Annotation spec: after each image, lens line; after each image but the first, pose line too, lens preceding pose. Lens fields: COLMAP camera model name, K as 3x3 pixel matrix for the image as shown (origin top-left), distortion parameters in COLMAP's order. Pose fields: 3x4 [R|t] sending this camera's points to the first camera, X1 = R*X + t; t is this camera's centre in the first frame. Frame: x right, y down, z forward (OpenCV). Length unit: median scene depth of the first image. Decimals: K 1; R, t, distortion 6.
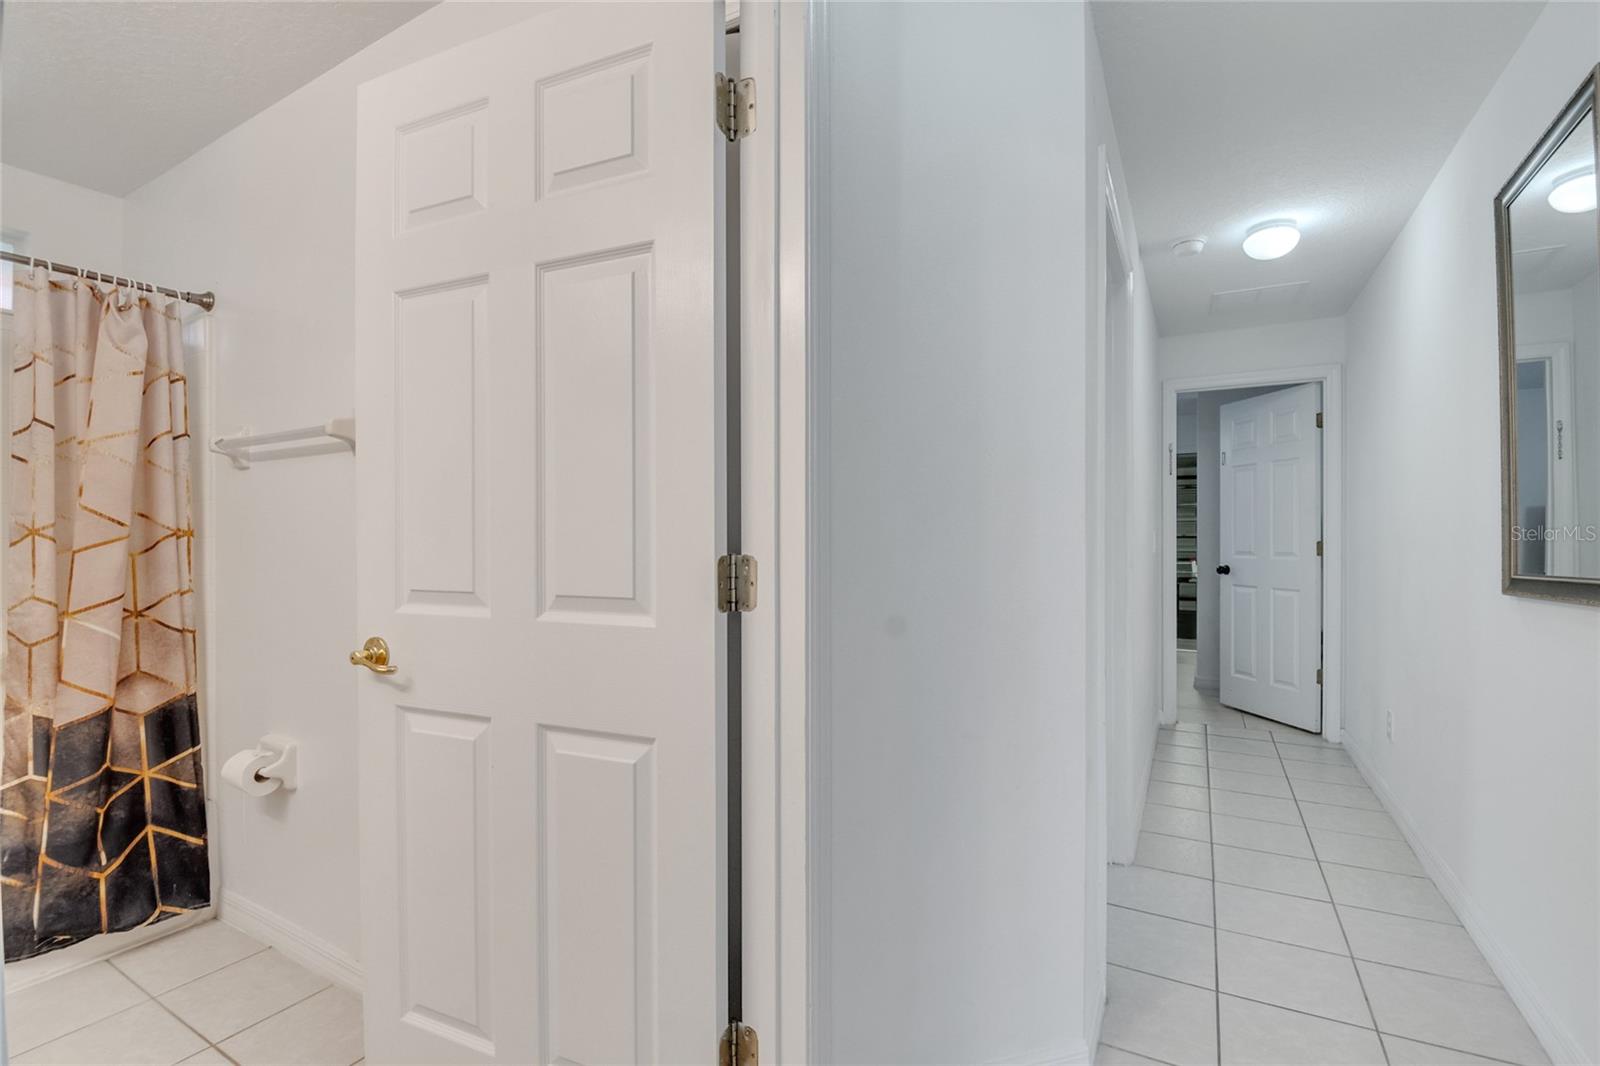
lens RADIAL K [[703.1, 0, 813.0], [0, 703.1, 557.3], [0, 0, 1]] dist [-0.001805, -0.012474]
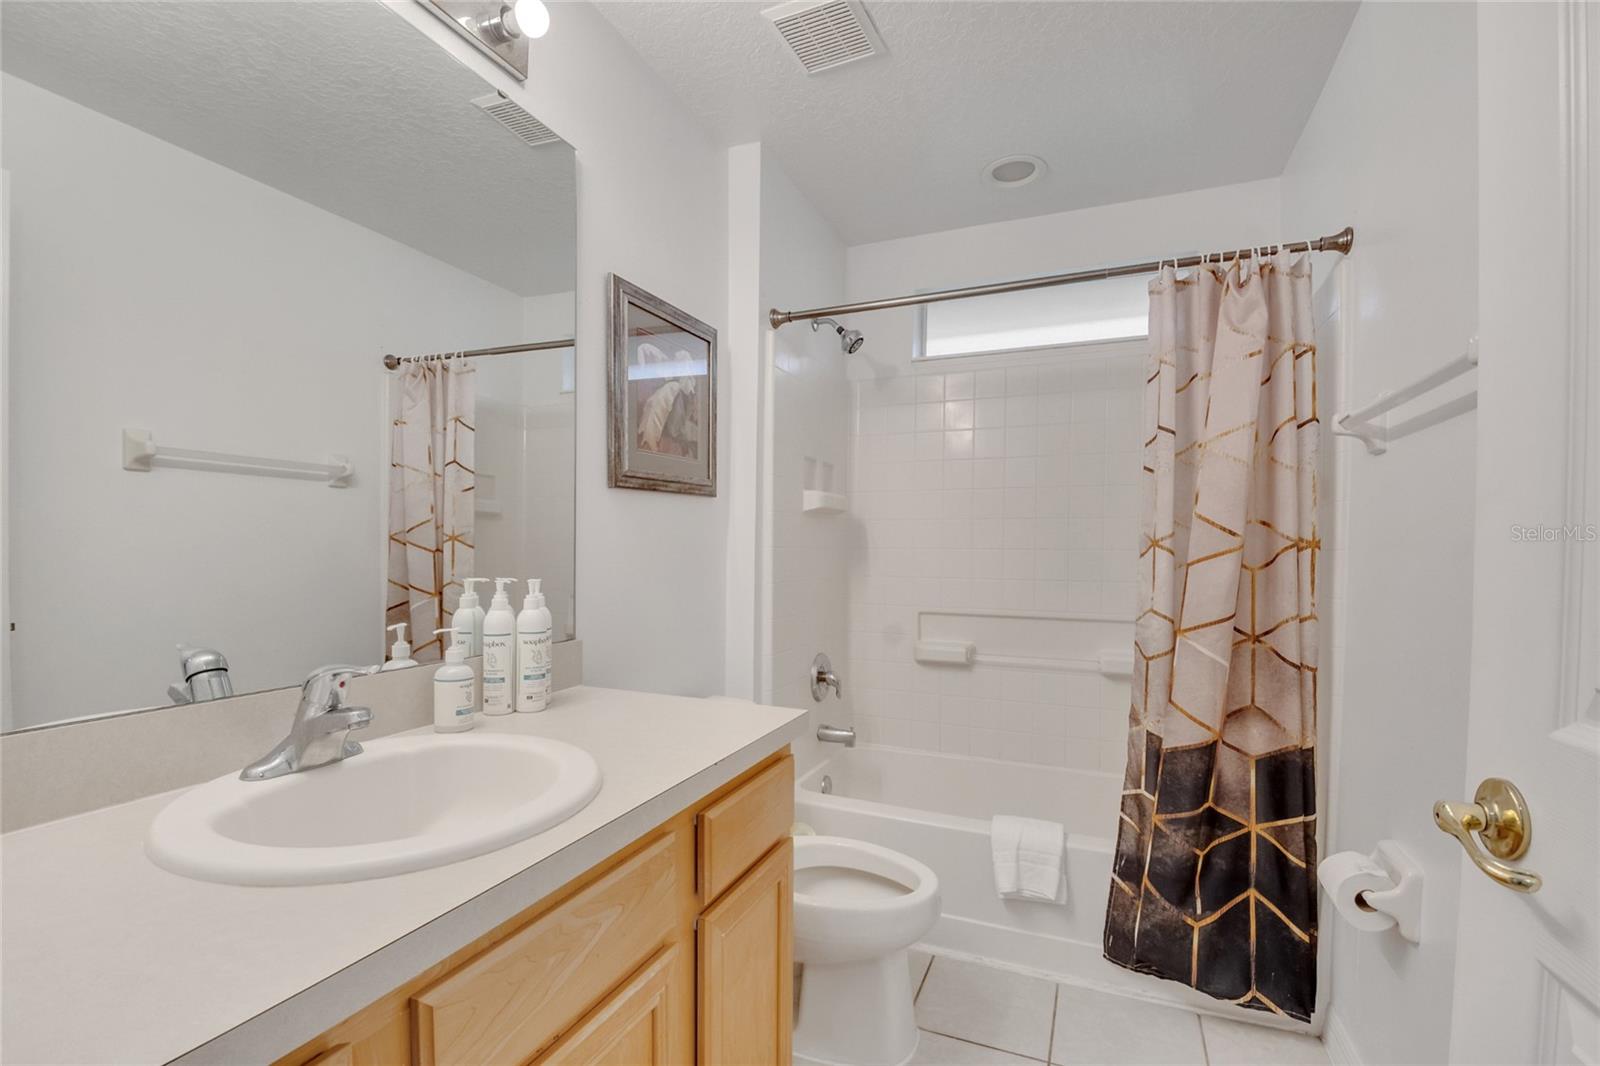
lens RADIAL K [[703.1, 0, 813.0], [0, 703.1, 557.3], [0, 0, 1]] dist [-0.001805, -0.012474]
pose [[0.100454, 0.016155, -0.994811, -0.180667], [-0.031287, 0.999425, 0.013070, -0.013657], [0.994450, 0.029811, 0.100901, 0.391769]]
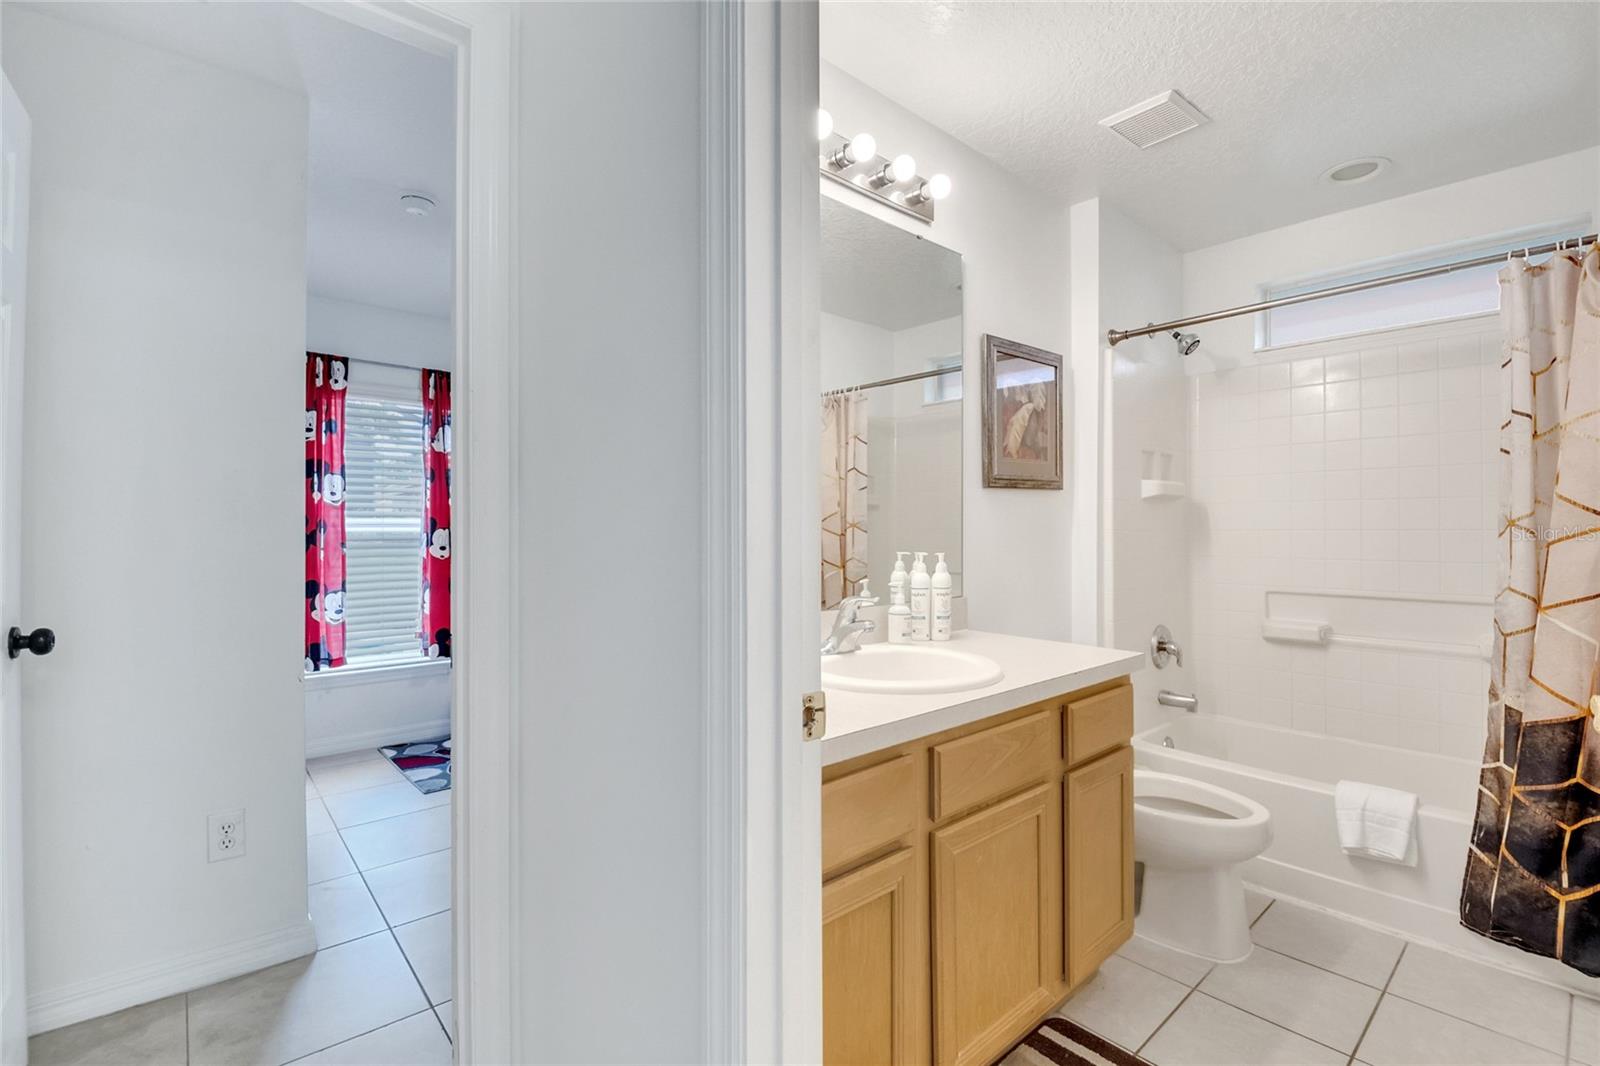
lens RADIAL K [[712.7, 0, 805.4], [0, 712.7, 525.9], [0, 0, 1]] dist [-0.000592, -0.013039]
pose [[-0.354565, -0.003491, -0.935025, 0.184301], [-0.020409, 0.999784, 0.004006, -0.014699], [0.934809, 0.020503, -0.354560, 0.372822]]
